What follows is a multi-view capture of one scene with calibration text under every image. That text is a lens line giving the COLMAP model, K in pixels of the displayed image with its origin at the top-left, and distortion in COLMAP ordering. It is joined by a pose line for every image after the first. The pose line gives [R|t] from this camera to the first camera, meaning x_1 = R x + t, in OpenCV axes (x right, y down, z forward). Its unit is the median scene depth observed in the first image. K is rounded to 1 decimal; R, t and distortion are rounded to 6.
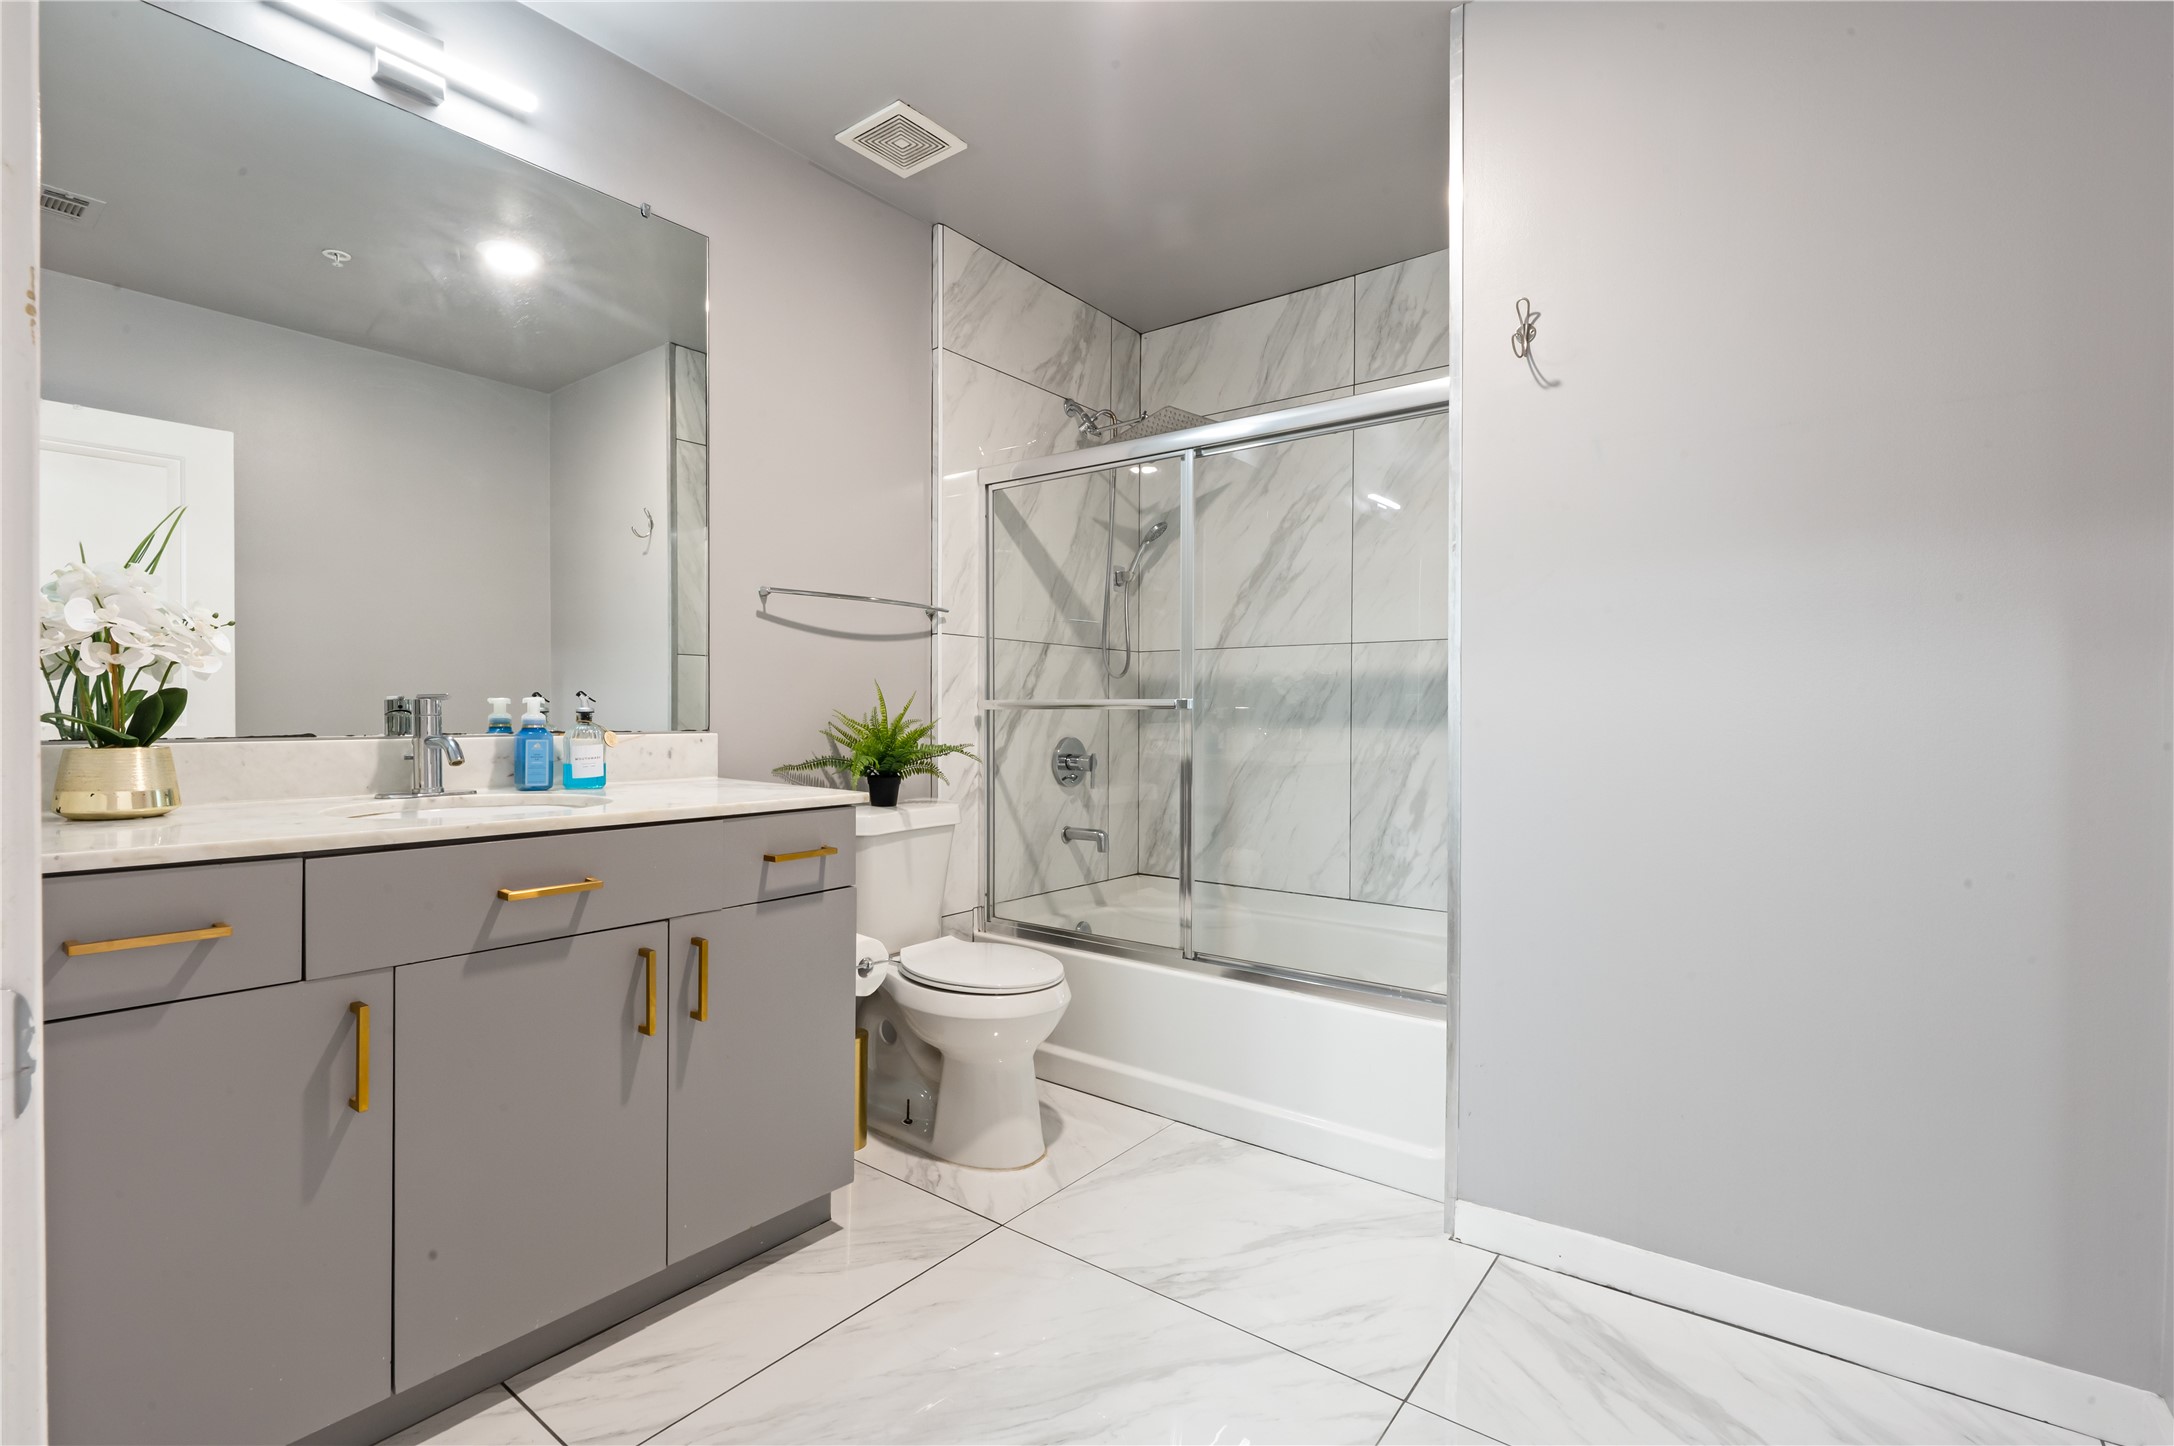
lens RADIAL K [[982.5, 0, 1087.9], [0, 982.5, 717.2], [0, 0, 1]] dist [0.002322, 0.000044]
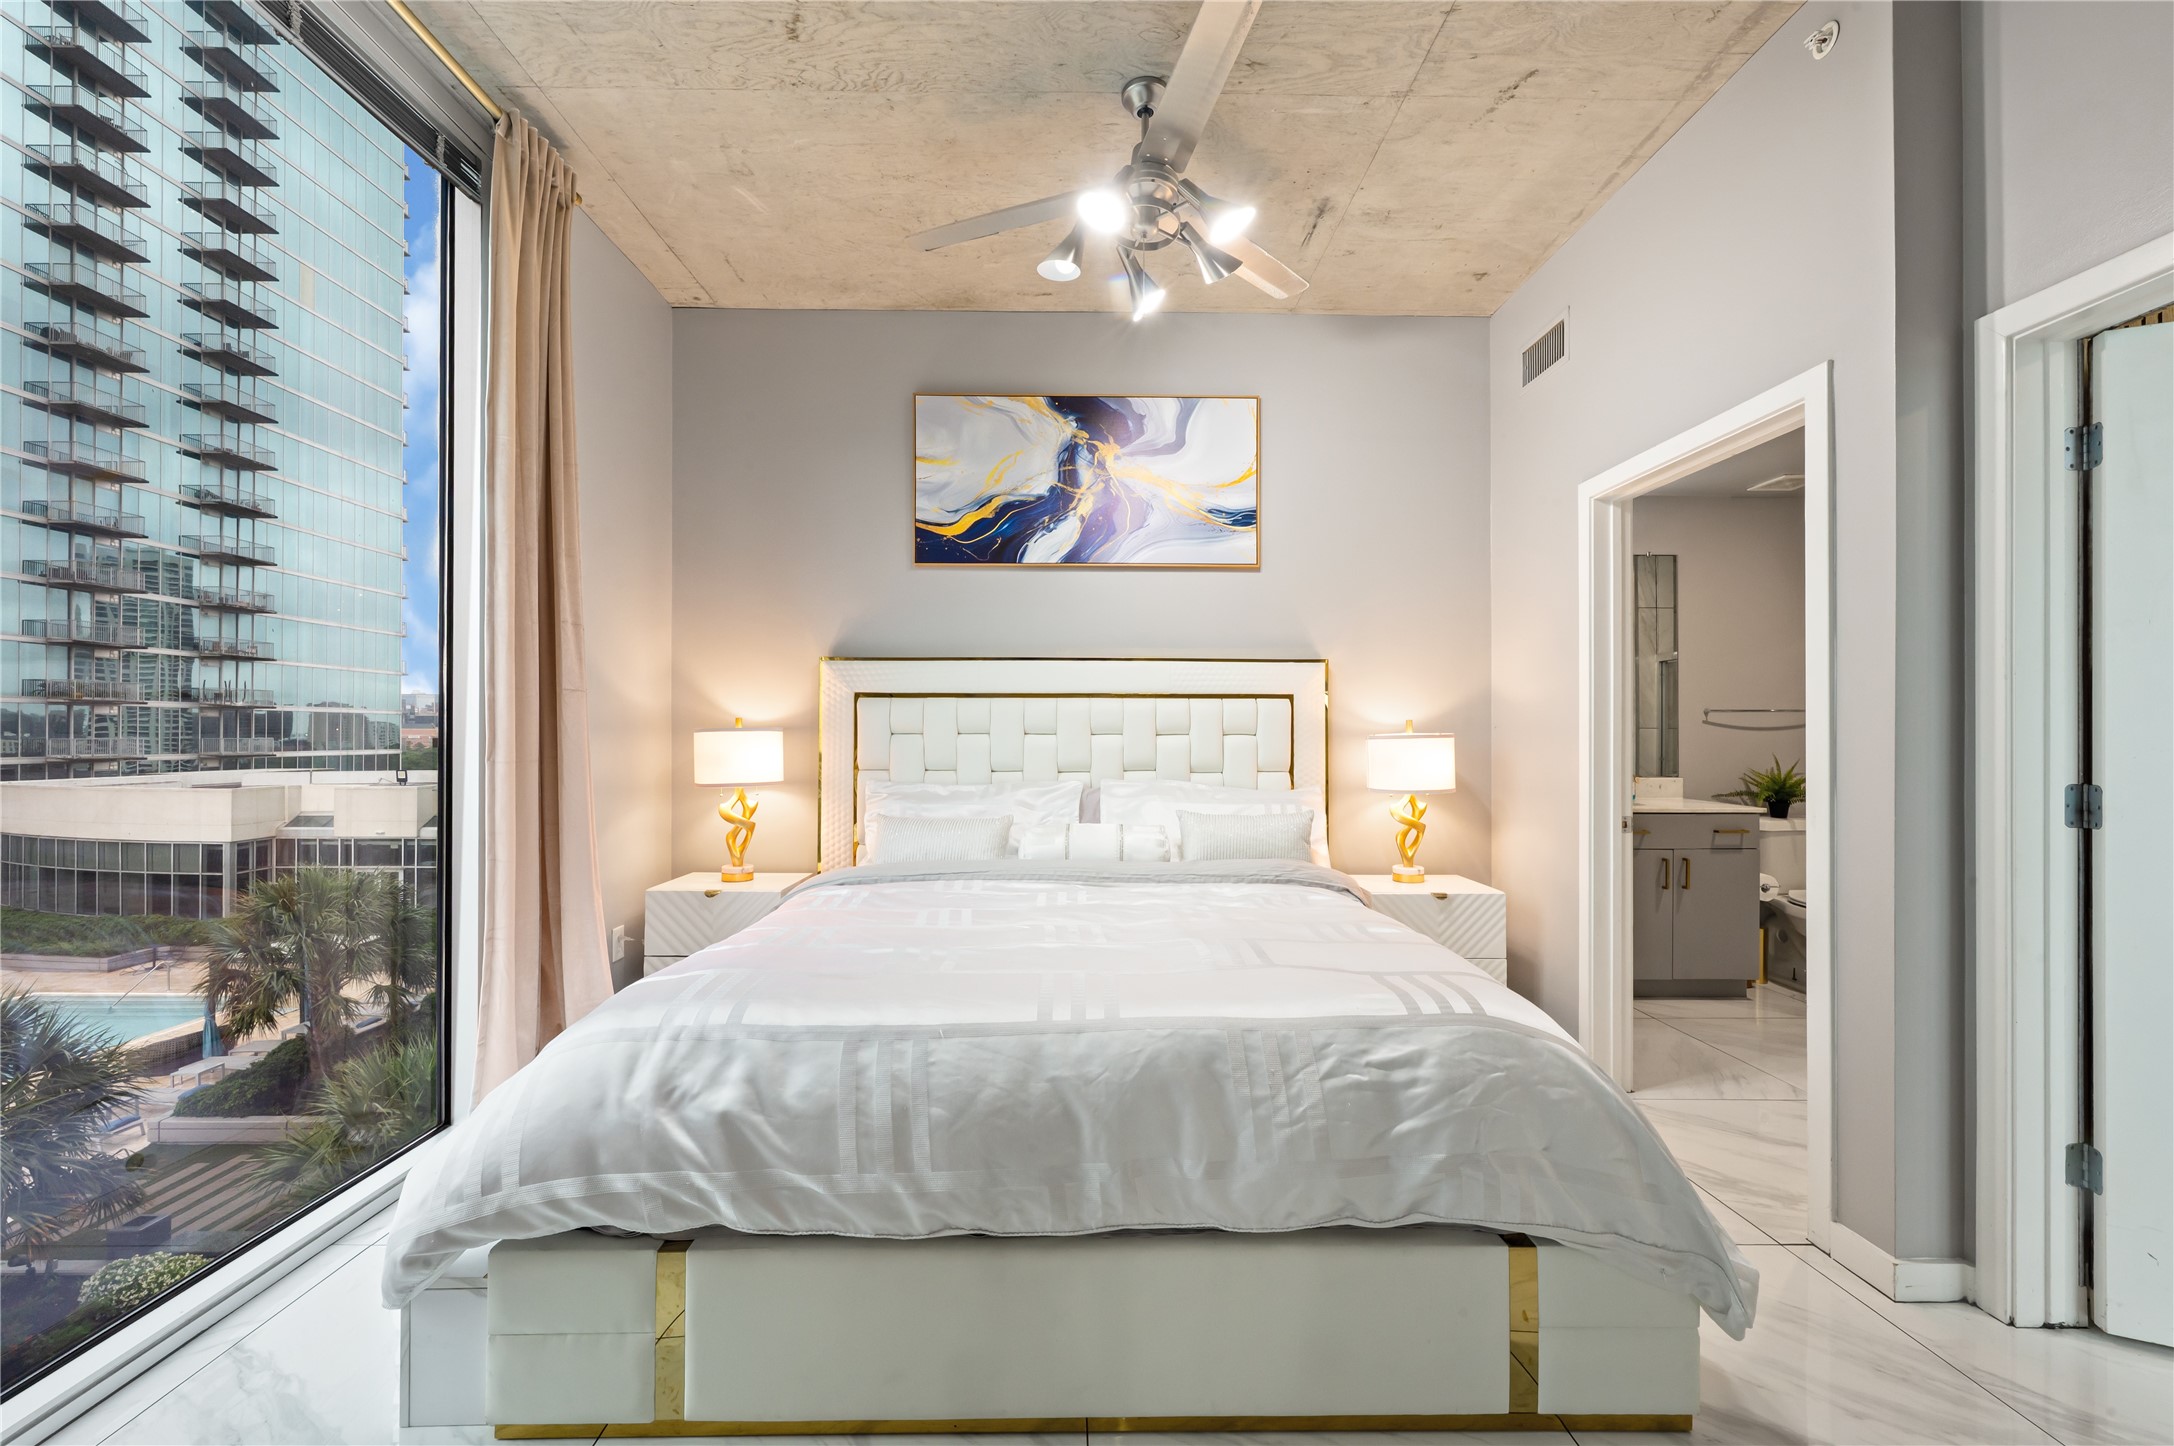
lens RADIAL K [[877.9, 0, 1082.3], [0, 877.9, 729.4], [0, 0, 1]] dist [0.000552, 0.000046]
pose [[0.623831, -0.006424, -0.781532, 0.314212], [-0.004441, 0.999921, -0.011764, -0.061567], [0.781546, 0.010810, 0.623754, -1.248513]]
